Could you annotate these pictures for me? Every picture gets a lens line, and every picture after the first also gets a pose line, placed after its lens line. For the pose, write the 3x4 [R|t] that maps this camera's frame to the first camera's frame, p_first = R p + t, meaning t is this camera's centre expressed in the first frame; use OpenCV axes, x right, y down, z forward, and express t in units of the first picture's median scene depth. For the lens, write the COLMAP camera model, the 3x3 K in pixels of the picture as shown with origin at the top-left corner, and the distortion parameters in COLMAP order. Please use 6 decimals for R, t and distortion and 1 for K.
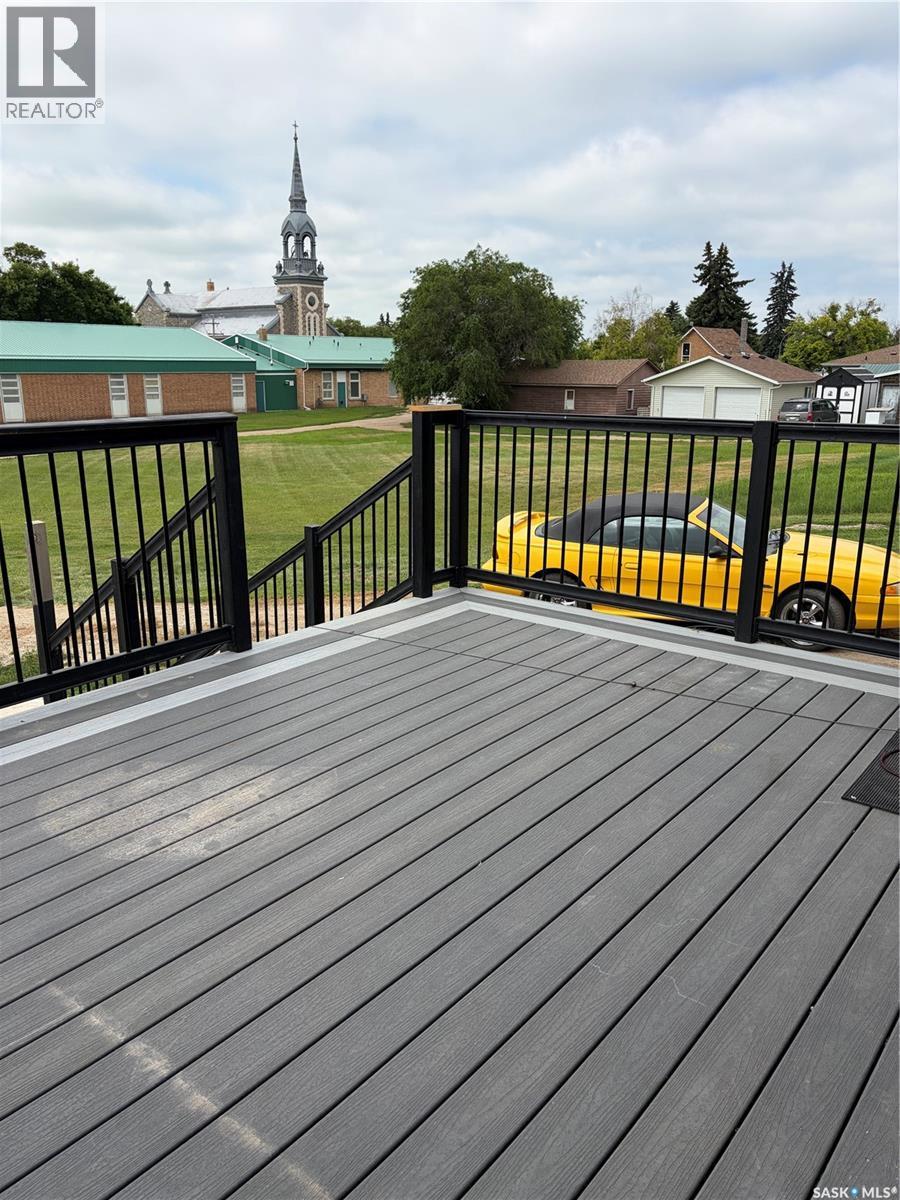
lens RADIAL K [[913.4, 0, 443.0], [0, 913.4, 599.3], [0, 0, 1]] dist [0.006969, 0.010945]
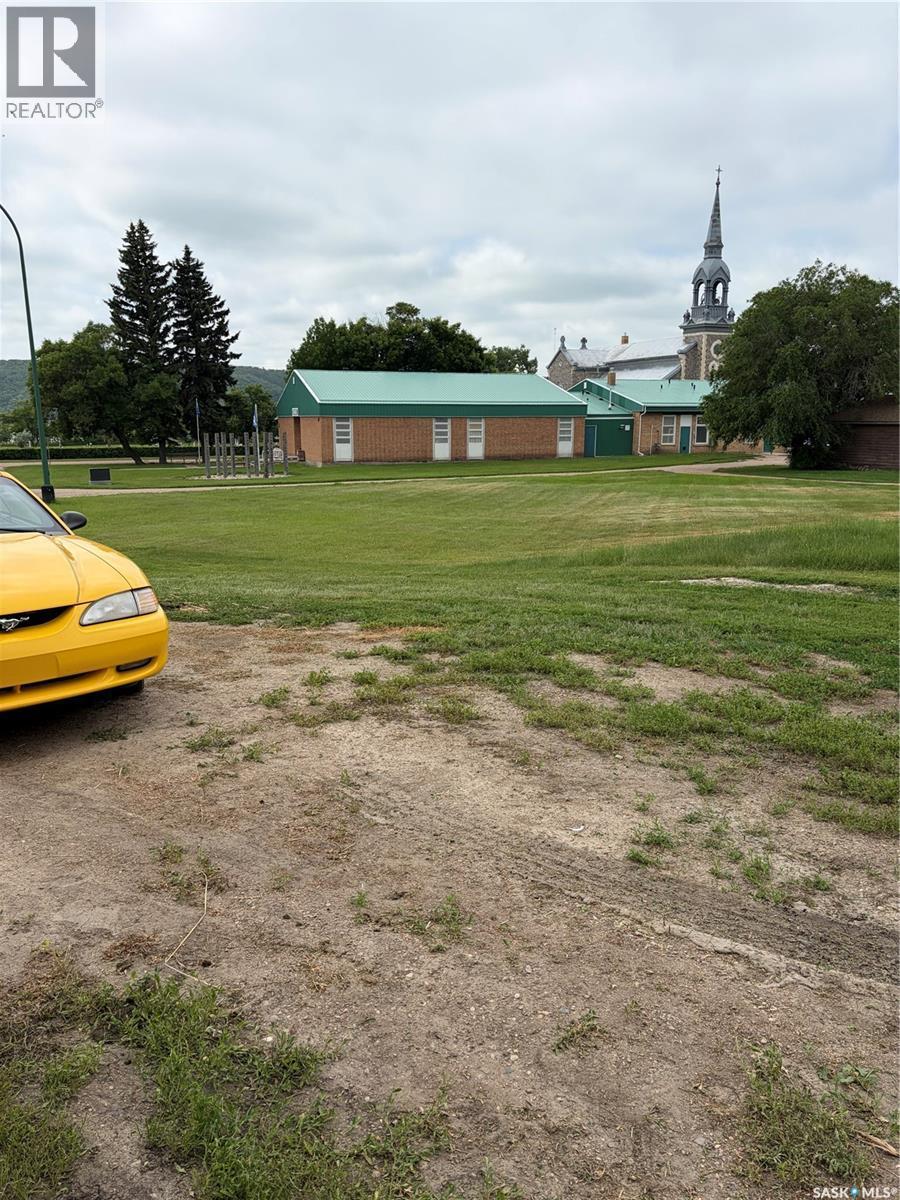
lens RADIAL K [[907.4, 0, 447.5], [0, 907.4, 605.6], [0, 0, 1]] dist [0.059099, -0.065412]
pose [[0.895398, 0.082270, -0.437600, 0.094005], [-0.104741, 0.994121, -0.027419, -0.005734], [0.432772, 0.070385, 0.898752, 0.073364]]
